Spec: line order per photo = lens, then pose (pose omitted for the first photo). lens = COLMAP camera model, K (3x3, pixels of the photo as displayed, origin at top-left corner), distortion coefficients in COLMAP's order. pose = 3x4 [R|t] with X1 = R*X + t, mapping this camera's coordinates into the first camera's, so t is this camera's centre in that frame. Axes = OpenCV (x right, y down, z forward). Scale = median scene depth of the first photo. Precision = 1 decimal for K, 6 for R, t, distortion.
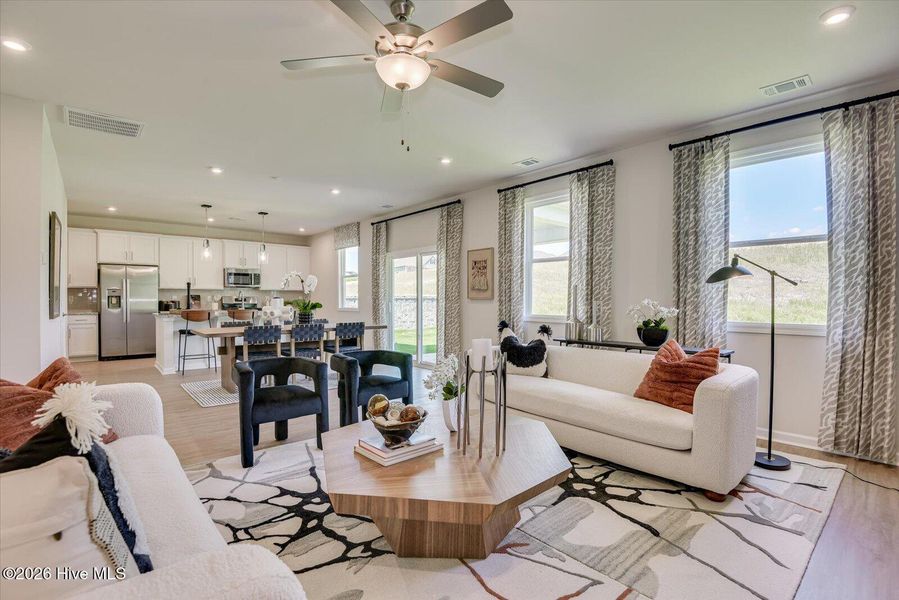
lens RADIAL K [[416.4, 0, 447.1], [0, 416.4, 302.8], [0, 0, 1]] dist [-0.022070, -0.001624]
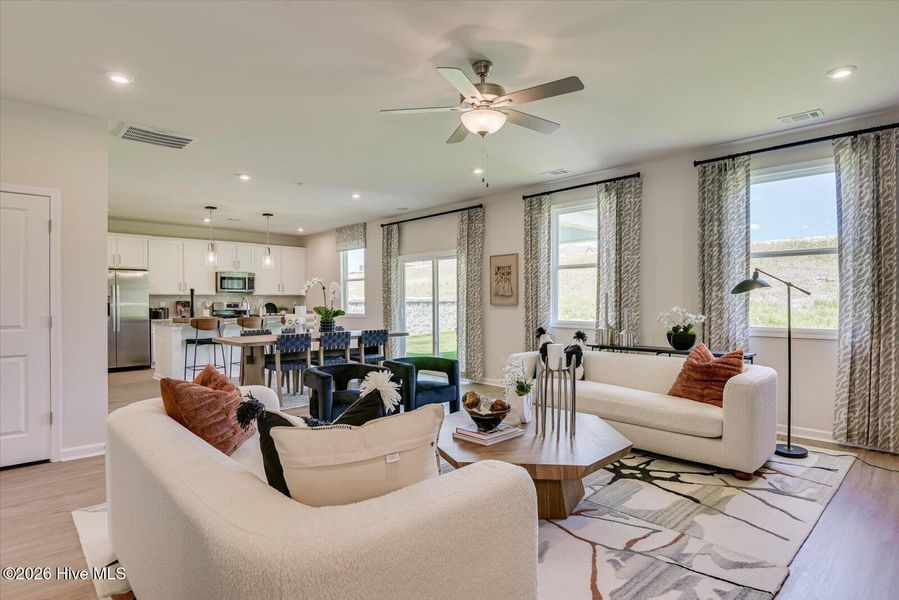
lens RADIAL K [[481.8, 0, 451.4], [0, 481.8, 300.1], [0, 0, 1]] dist [-0.003994, 0.000486]
pose [[0.998874, -0.005471, 0.047135, -0.161270], [0.005928, 0.999937, -0.009566, -0.017188], [-0.047080, 0.009834, 0.998843, -0.227298]]
